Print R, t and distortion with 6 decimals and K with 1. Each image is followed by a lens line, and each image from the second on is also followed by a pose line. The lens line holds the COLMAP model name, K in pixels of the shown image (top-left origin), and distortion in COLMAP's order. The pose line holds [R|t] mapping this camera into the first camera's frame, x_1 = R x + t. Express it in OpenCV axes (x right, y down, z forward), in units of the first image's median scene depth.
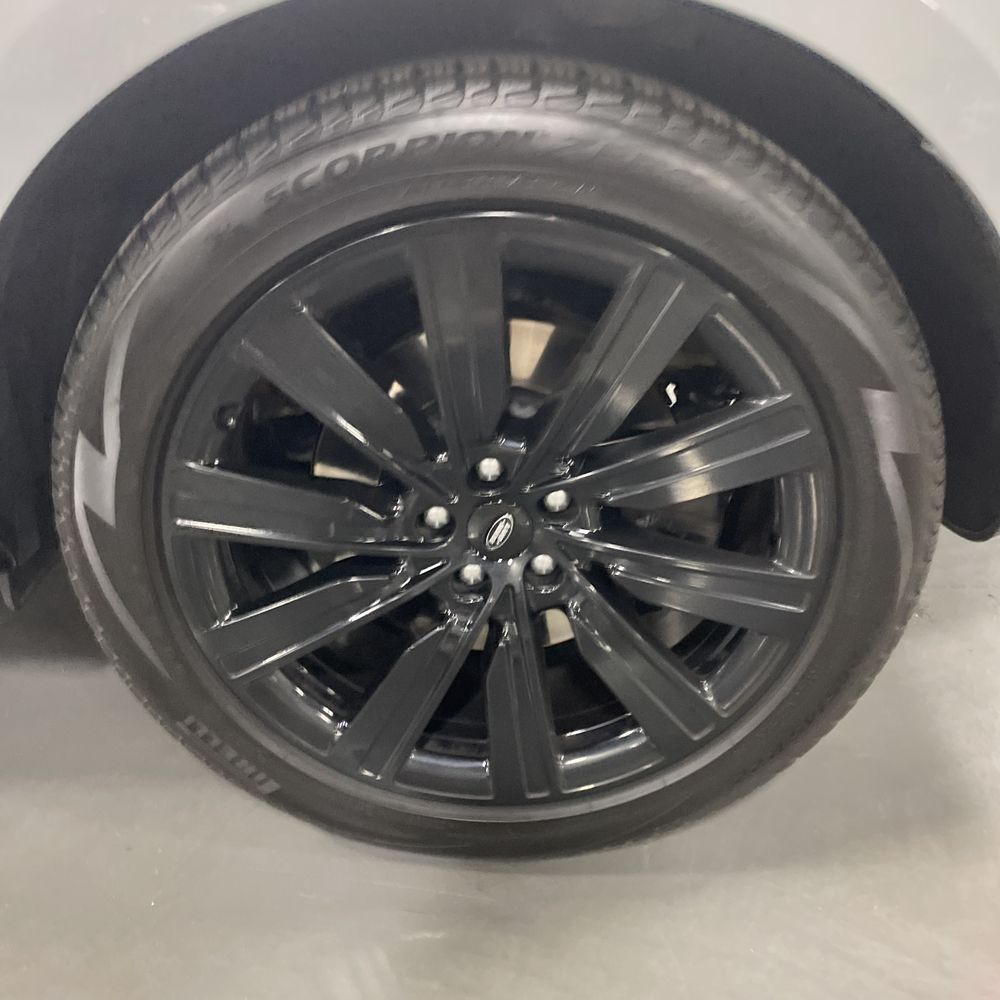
lens RADIAL K [[1001.0, 0, 496.5], [0, 1001.0, 486.2], [0, 0, 1]] dist [0.077225, -0.108396]
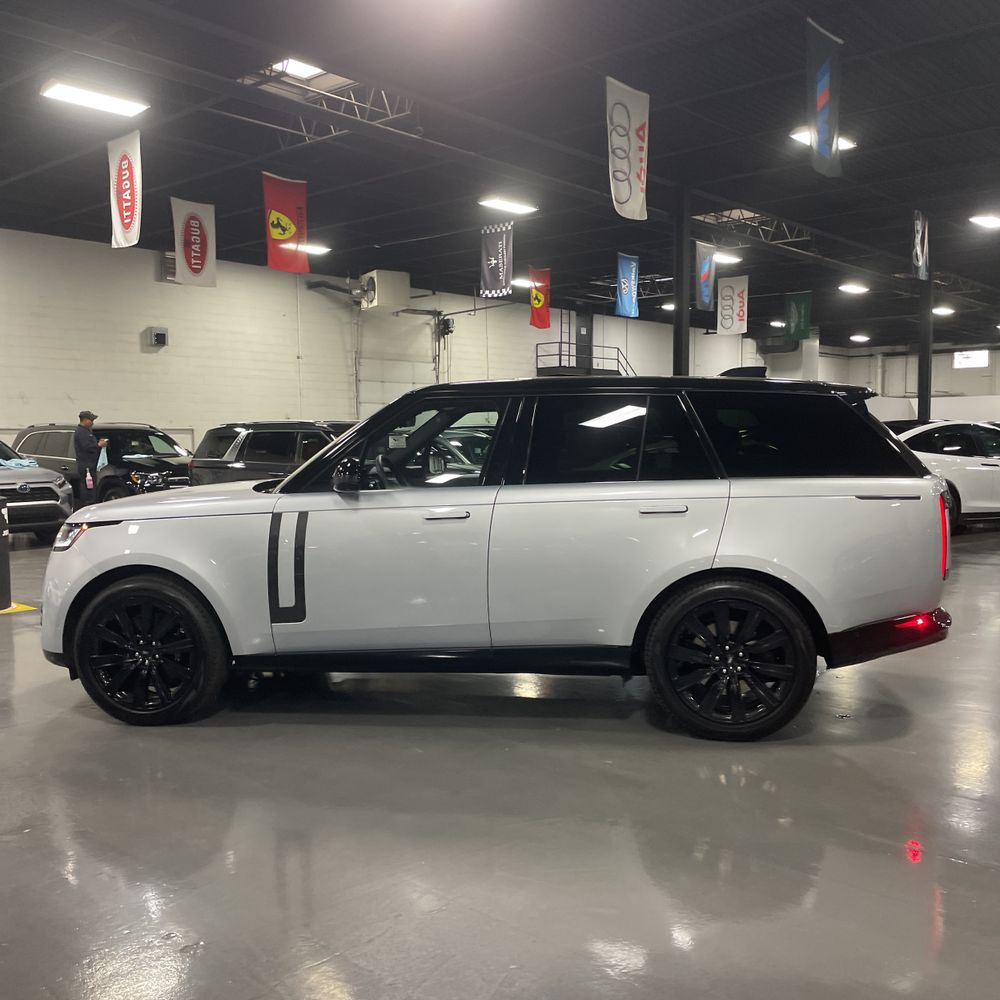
lens RADIAL K [[997.7, 0, 496.5], [0, 997.7, 496.0], [0, 0, 1]] dist [0.099580, -0.146324]
pose [[0.986315, -0.045169, -0.158567, -0.333331], [-0.025026, 0.909583, -0.414769, 1.489782], [0.162964, 0.413061, 0.896004, -4.303246]]
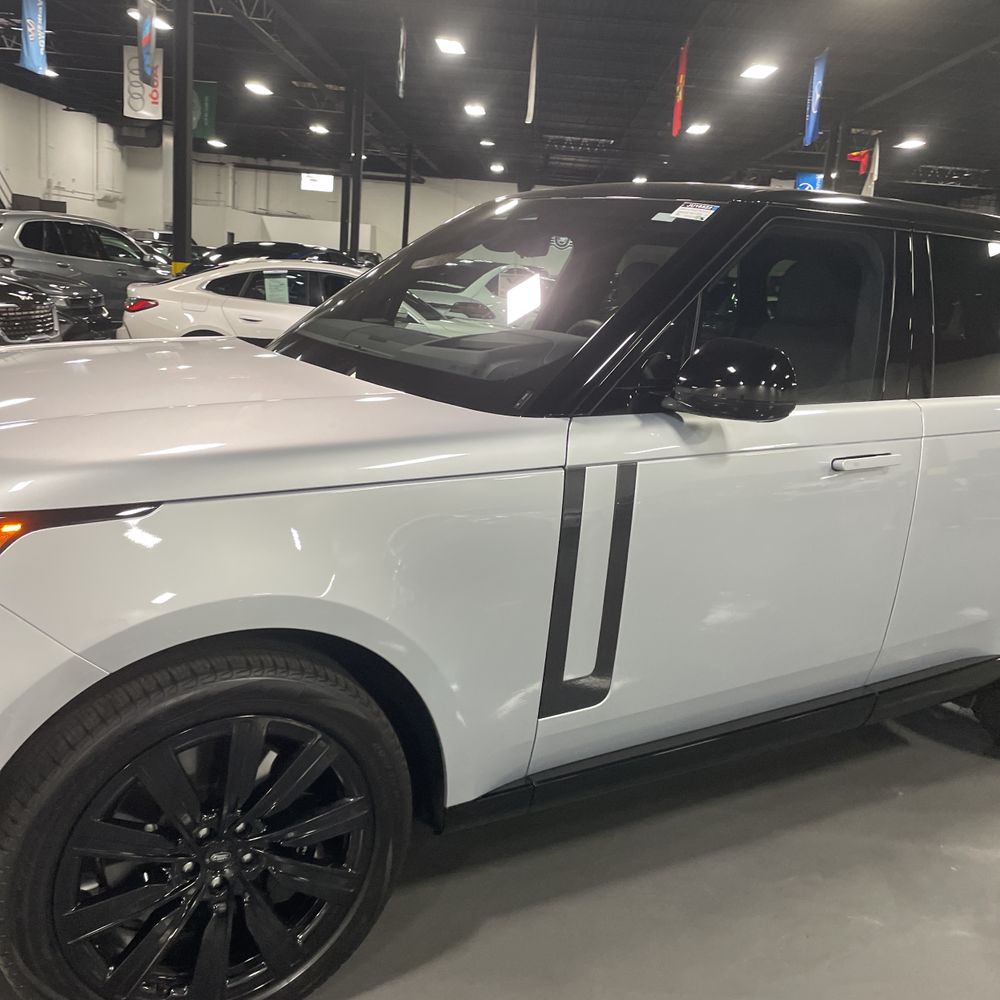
lens RADIAL K [[1001.0, 0, 496.5], [0, 1001.0, 486.2], [0, 0, 1]] dist [0.077225, -0.108396]
pose [[0.869140, -0.078776, 0.488253, -3.753607], [0.193214, 0.962861, -0.188590, -0.271030], [-0.455263, 0.258249, 0.852081, -1.344903]]
